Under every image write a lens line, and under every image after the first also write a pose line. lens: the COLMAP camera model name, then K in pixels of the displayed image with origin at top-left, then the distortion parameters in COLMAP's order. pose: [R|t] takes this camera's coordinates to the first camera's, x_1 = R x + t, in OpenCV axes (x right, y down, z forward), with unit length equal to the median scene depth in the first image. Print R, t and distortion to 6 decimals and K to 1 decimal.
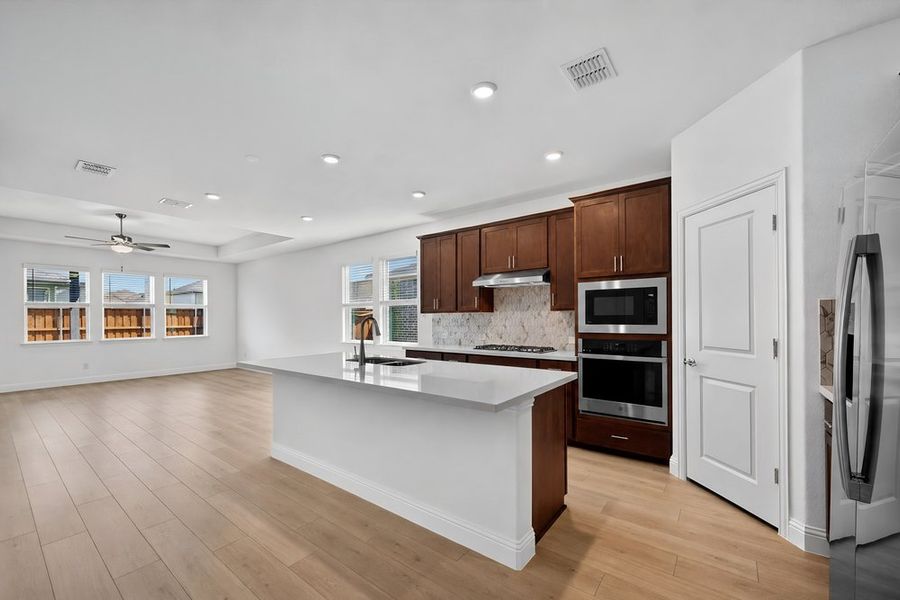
lens RADIAL K [[361.3, 0, 451.5], [0, 361.3, 317.9], [0, 0, 1]] dist [-0.003993, -0.000793]
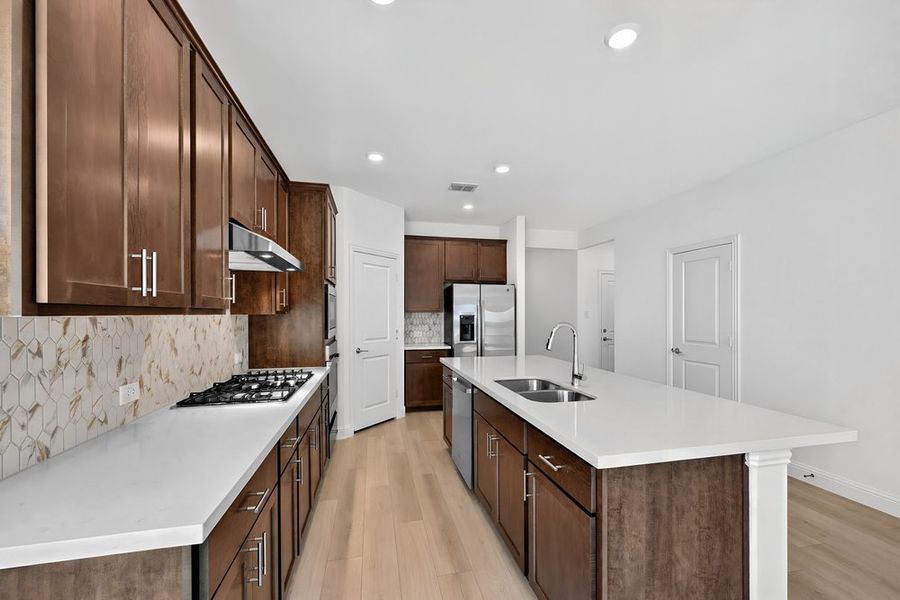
lens RADIAL K [[361.3, 0, 447.9], [0, 361.3, 309.5], [0, 0, 1]] dist [-0.003993, -0.000793]
pose [[-0.761878, 0.016528, 0.647509, -0.353803], [0.008889, 0.999847, -0.015062, -0.013446], [-0.647659, -0.005720, -0.761909, 1.149638]]
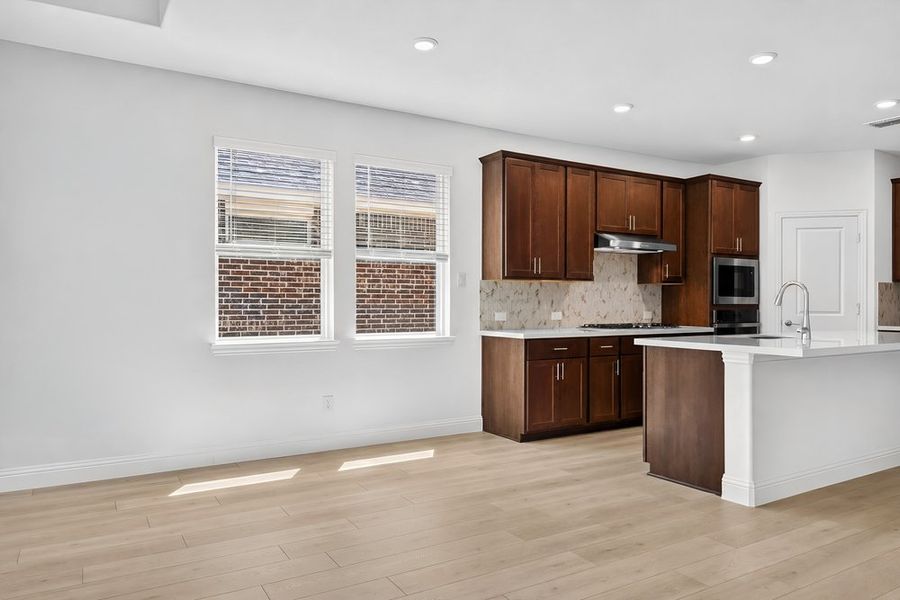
lens RADIAL K [[615.4, 0, 452.5], [0, 615.4, 298.6], [0, 0, 1]] dist [0.018001, -0.011748]
pose [[0.369277, 0.015697, 0.929187, -1.223266], [-0.002530, 0.999871, -0.015886, 0.041376], [-0.929316, 0.003515, 0.369269, 0.804707]]
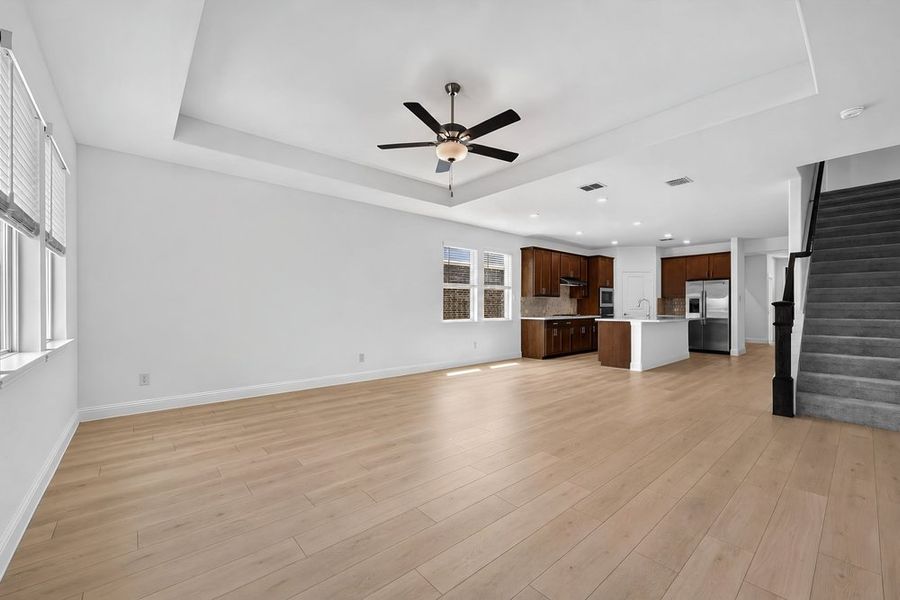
lens RADIAL K [[361.3, 0, 447.4], [0, 361.3, 304.1], [0, 0, 1]] dist [-0.003993, -0.000793]
pose [[0.213774, 0.012953, 0.976797, -1.901726], [-0.002648, 0.999916, -0.012680, 0.044574], [-0.976880, 0.000124, 0.213790, 1.178764]]
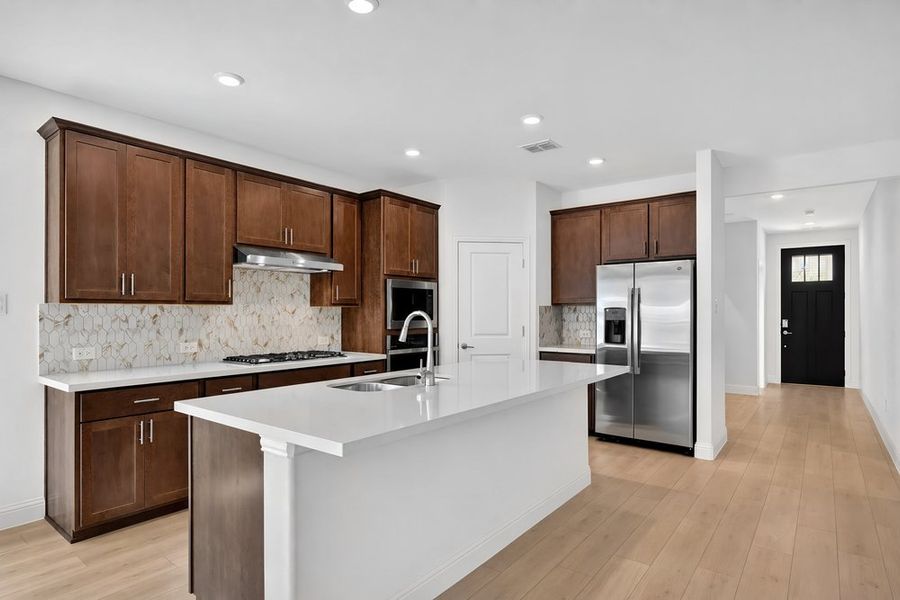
lens RADIAL K [[486.4, 0, 457.8], [0, 486.4, 308.4], [0, 0, 1]] dist [0.007721, 0.001678]
pose [[0.007594, 0.012206, 0.999897, -0.748051], [-0.000078, 0.999926, -0.012205, -0.000299], [-0.999971, 0.000014, 0.007594, 0.614683]]
